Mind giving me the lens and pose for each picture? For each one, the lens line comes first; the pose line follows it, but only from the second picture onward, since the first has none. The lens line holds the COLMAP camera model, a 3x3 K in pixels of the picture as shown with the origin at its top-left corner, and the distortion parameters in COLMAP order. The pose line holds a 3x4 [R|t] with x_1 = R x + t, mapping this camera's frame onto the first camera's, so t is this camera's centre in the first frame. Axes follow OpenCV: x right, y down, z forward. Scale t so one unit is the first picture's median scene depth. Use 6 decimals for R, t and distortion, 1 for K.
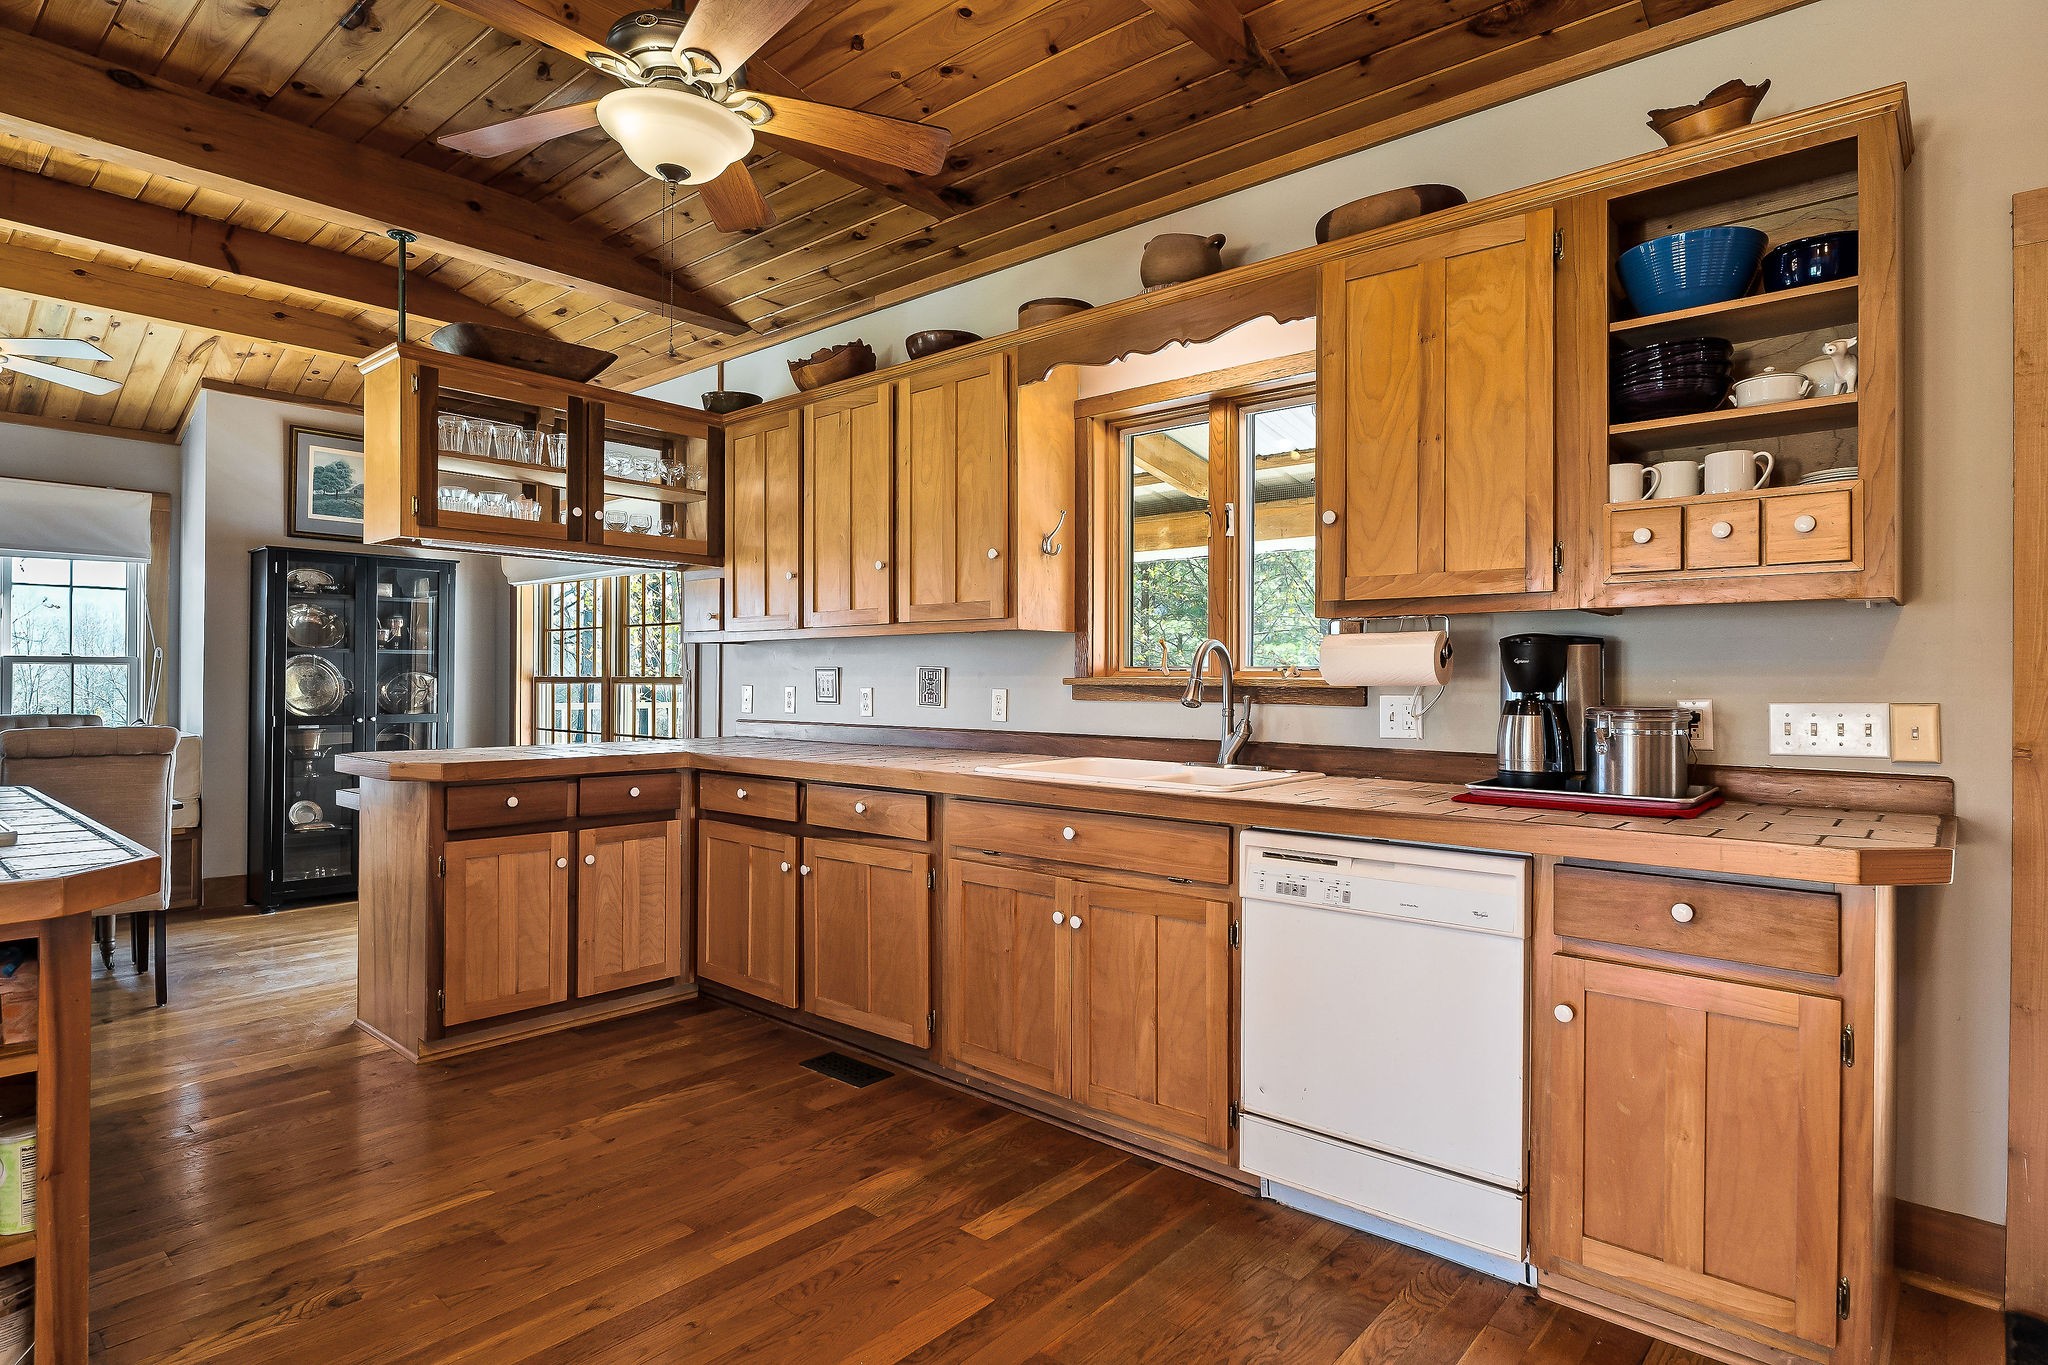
lens RADIAL K [[1085.8, 0, 1024.8], [0, 1085.8, 673.2], [0, 0, 1]] dist [-0.003070, -0.000250]
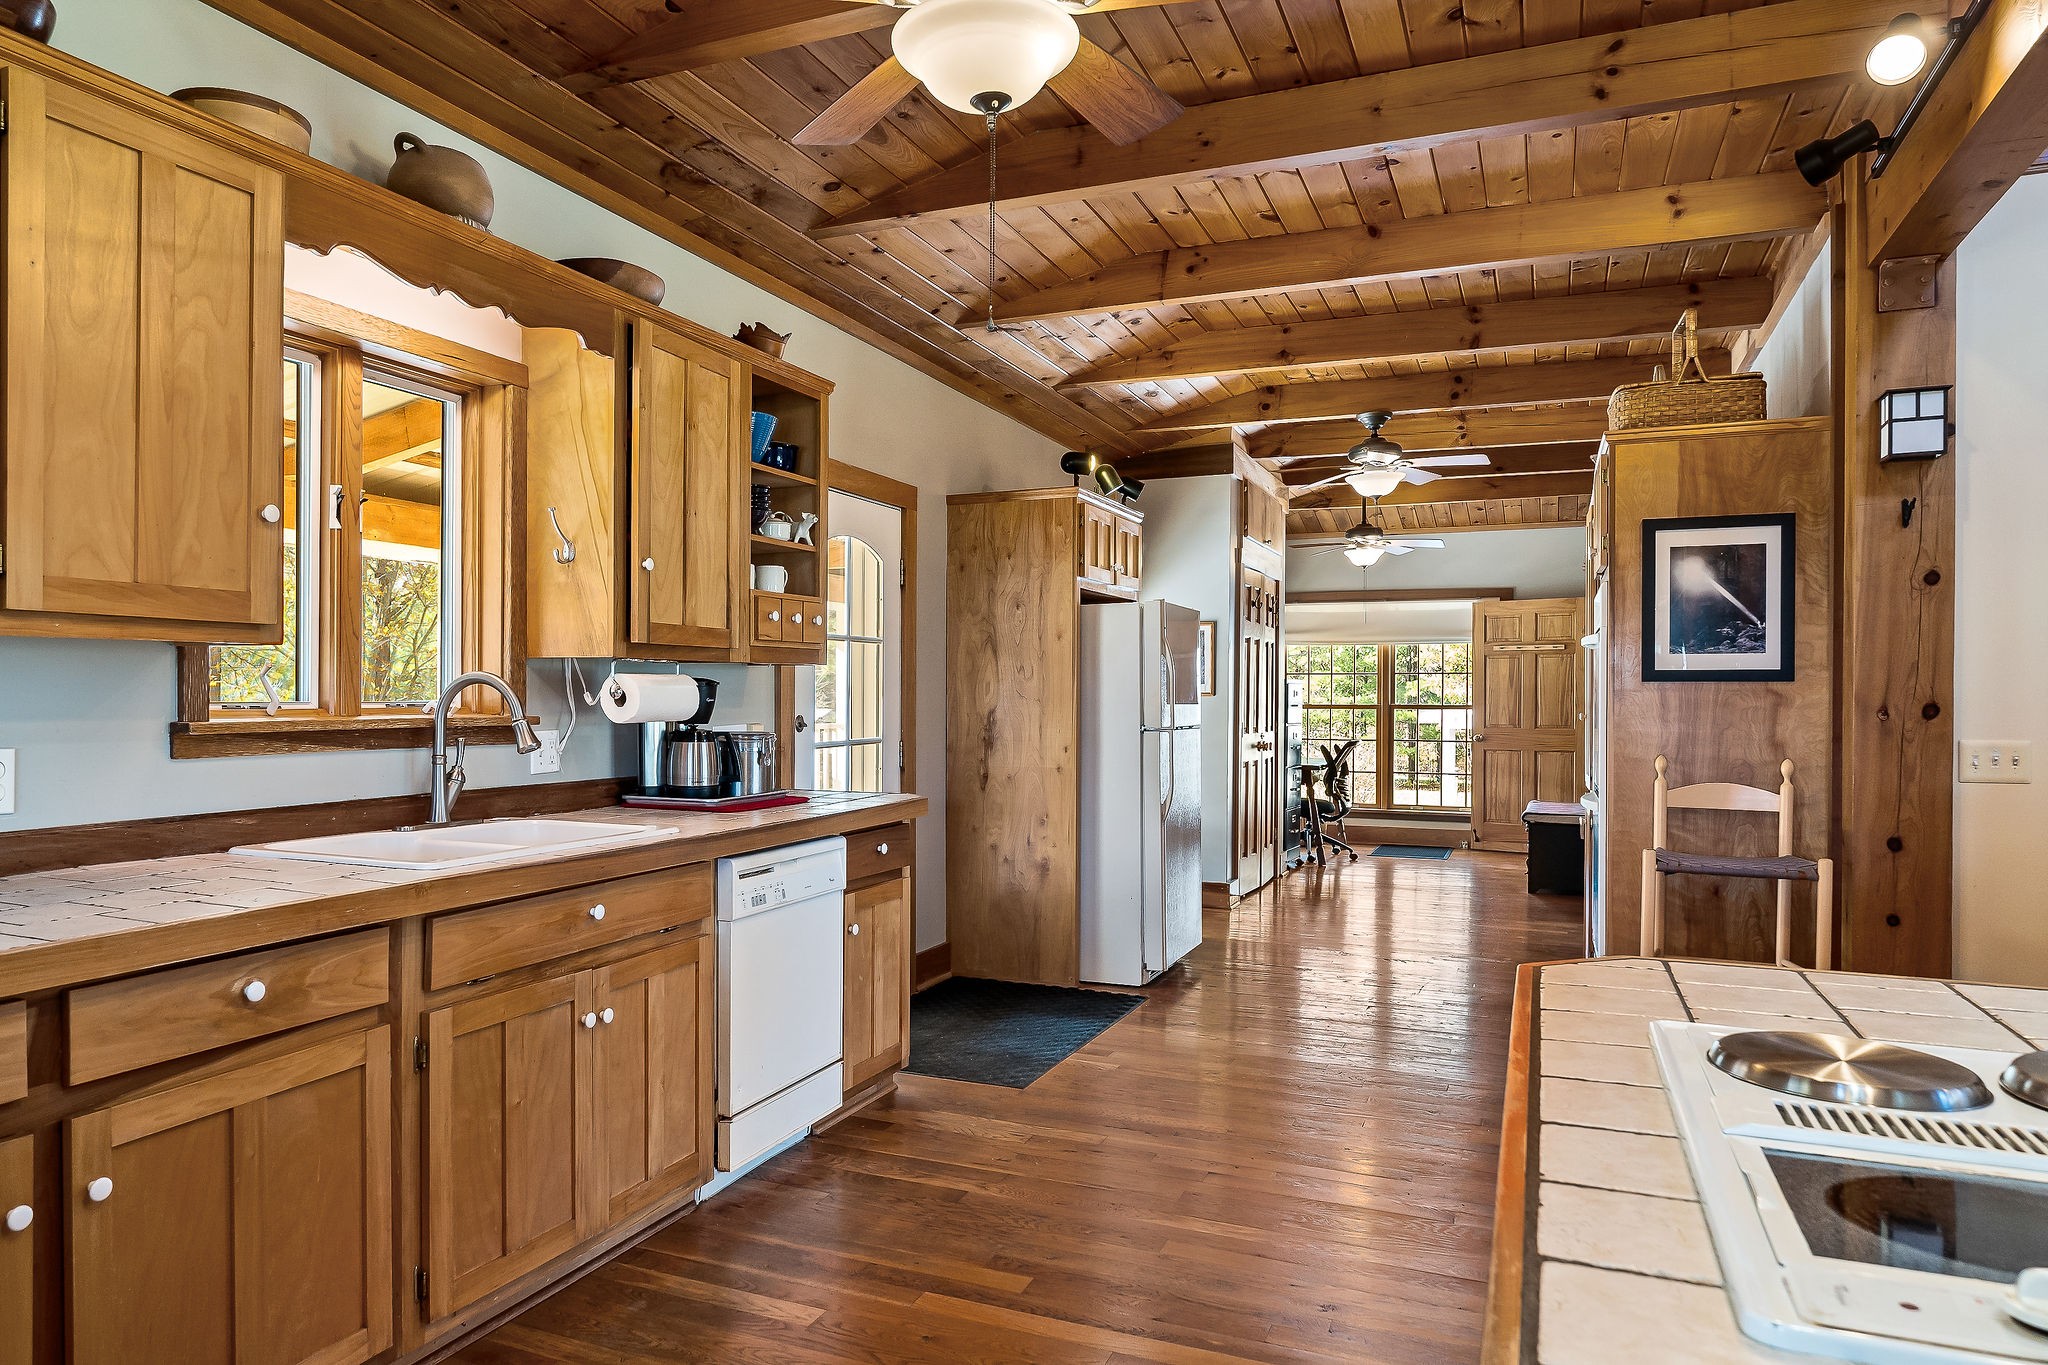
lens RADIAL K [[1316.7, 0, 980.1], [0, 1316.7, 696.6], [0, 0, 1]] dist [0.050180, -0.073936]
pose [[-0.305149, -0.008547, 0.952266, -0.487265], [-0.014514, 0.999885, 0.004323, -0.011899], [-0.952194, -0.012502, -0.305238, 0.503290]]
